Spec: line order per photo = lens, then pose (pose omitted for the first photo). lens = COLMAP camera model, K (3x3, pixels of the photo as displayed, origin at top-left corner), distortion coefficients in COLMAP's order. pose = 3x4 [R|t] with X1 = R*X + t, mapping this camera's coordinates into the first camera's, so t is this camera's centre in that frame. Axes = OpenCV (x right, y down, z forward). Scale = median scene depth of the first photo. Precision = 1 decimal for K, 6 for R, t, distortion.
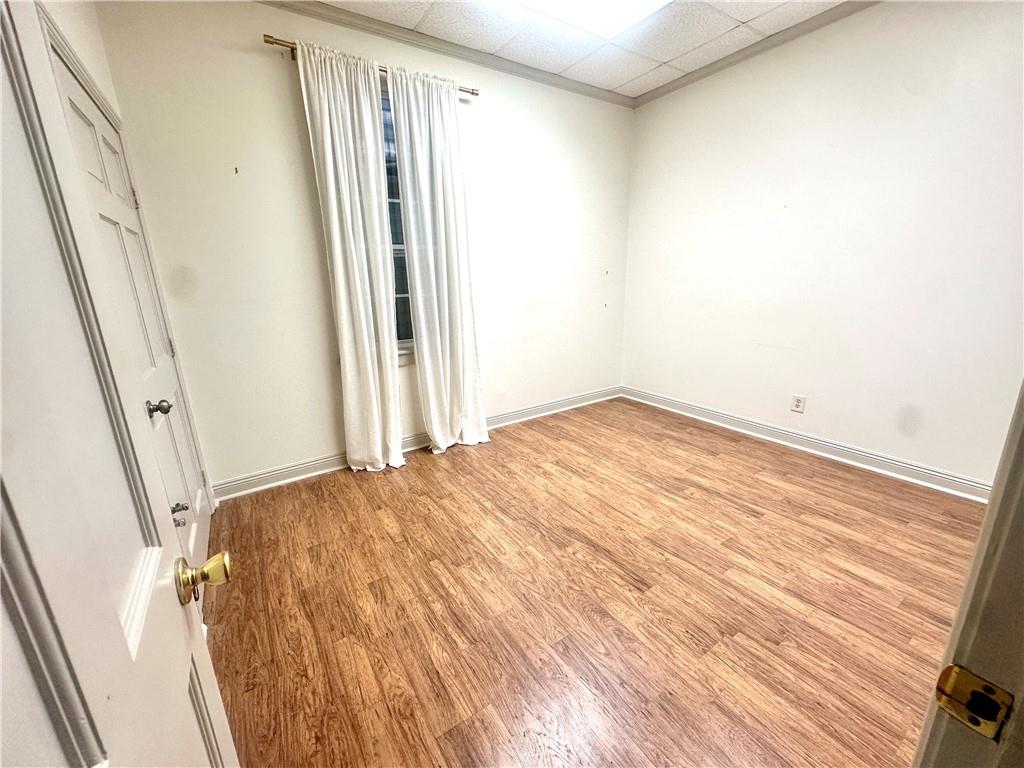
lens RADIAL K [[408.6, 0, 510.4], [0, 408.6, 380.2], [0, 0, 1]] dist [0.007589, 0.000066]
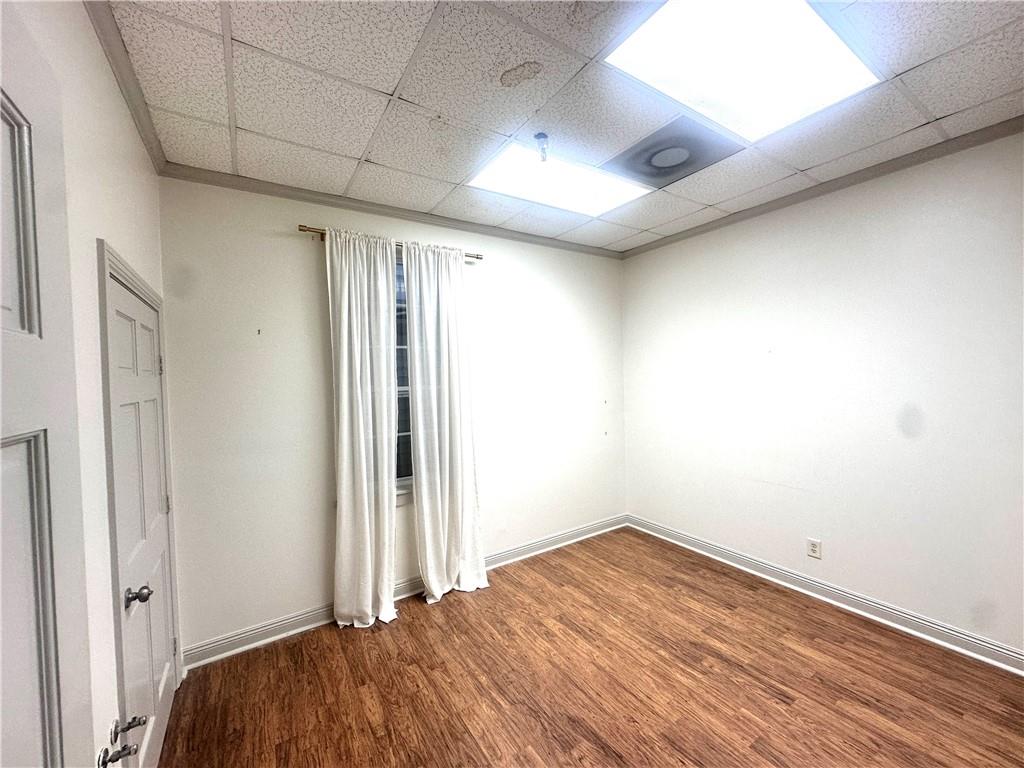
lens RADIAL K [[408.6, 0, 510.1], [0, 408.6, 383.6], [0, 0, 1]] dist [0.007589, 0.000066]
pose [[0.999934, -0.000783, -0.011425, 0.013414], [-0.001842, 0.973684, -0.227894, -0.117529], [0.011302, 0.227900, 0.973619, -0.022335]]
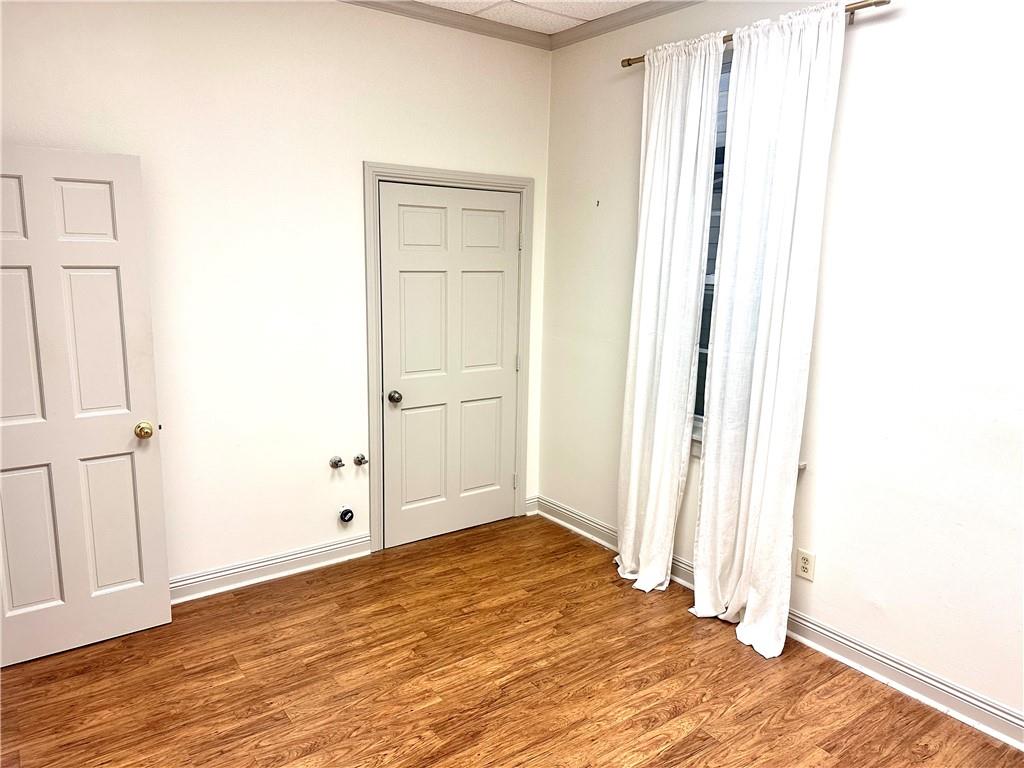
lens RADIAL K [[713.9, 0, 509.4], [0, 713.9, 383.7], [0, 0, 1]] dist [0.049660, -0.026589]
pose [[0.056531, 0.224886, -0.972744, 0.984753], [-0.265864, 0.942514, 0.202447, -0.364747], [0.962352, 0.247173, 0.113070, 0.660949]]
